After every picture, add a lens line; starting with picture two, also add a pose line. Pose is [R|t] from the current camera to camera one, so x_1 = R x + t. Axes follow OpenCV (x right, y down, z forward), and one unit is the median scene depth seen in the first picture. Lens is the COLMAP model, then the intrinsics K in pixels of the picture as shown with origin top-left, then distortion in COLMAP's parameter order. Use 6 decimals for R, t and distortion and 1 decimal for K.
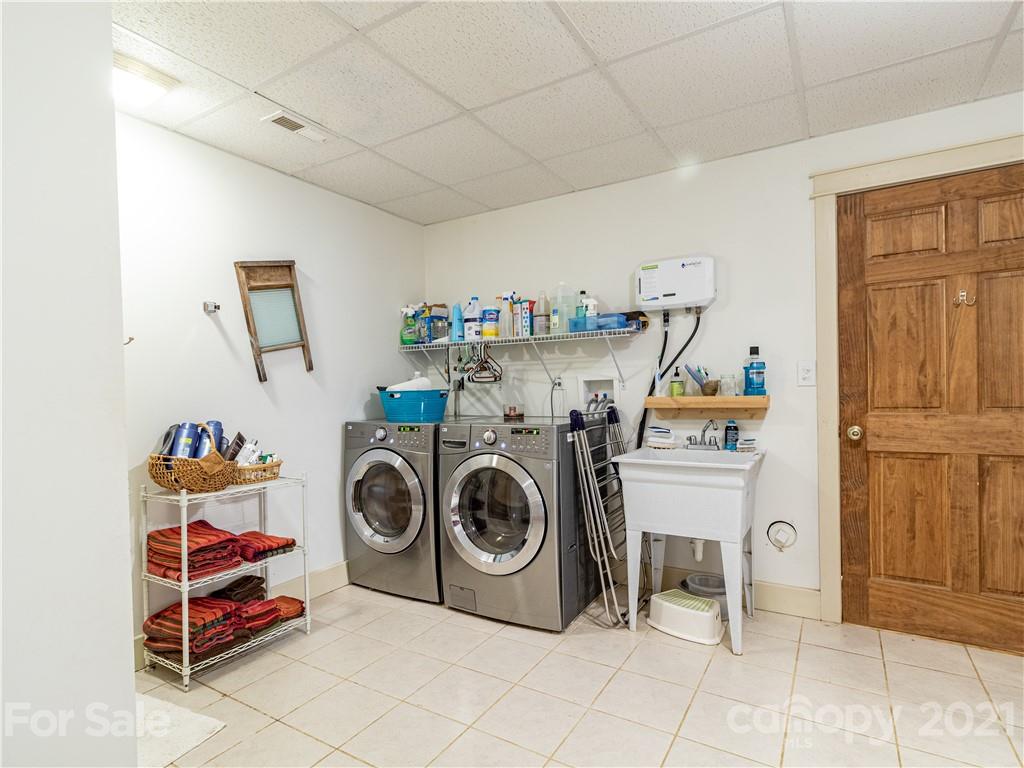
lens RADIAL K [[540.3, 0, 508.4], [0, 540.3, 390.7], [0, 0, 1]] dist [0.001262, 0.000446]
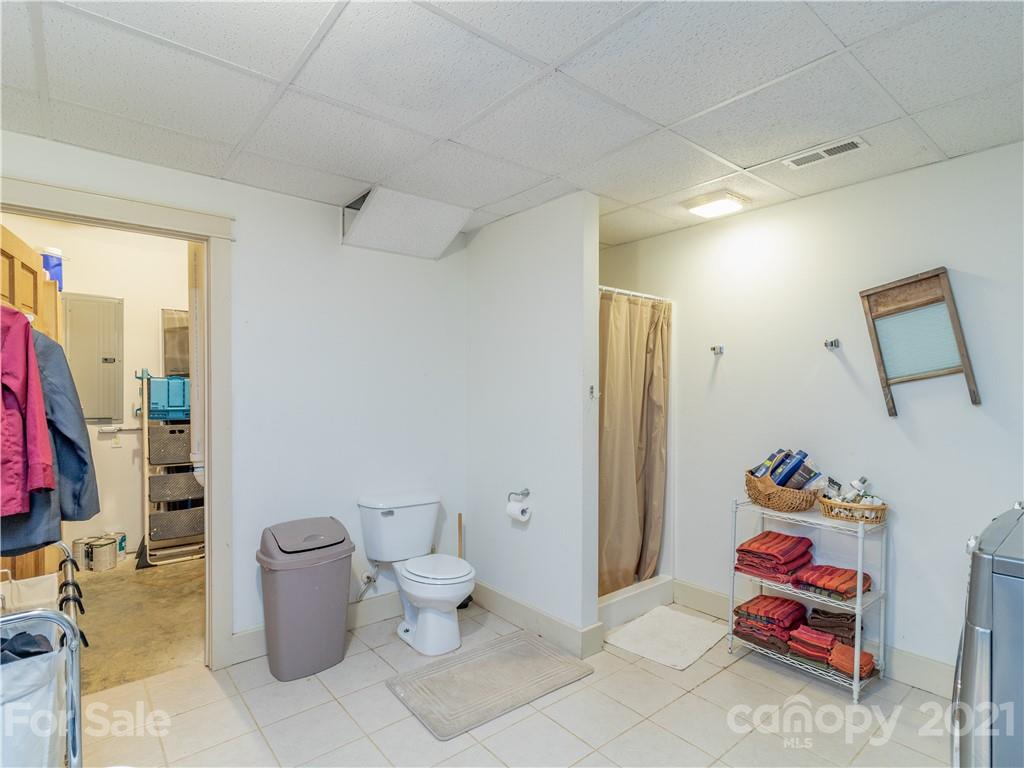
lens RADIAL K [[540.3, 0, 508.4], [0, 540.3, 390.7], [0, 0, 1]] dist [0.001262, 0.000446]
pose [[-0.330666, 0.013440, -0.943652, 0.607574], [0.000983, 0.999903, 0.013896, -0.072593], [0.943748, 0.003667, -0.330647, 0.695981]]
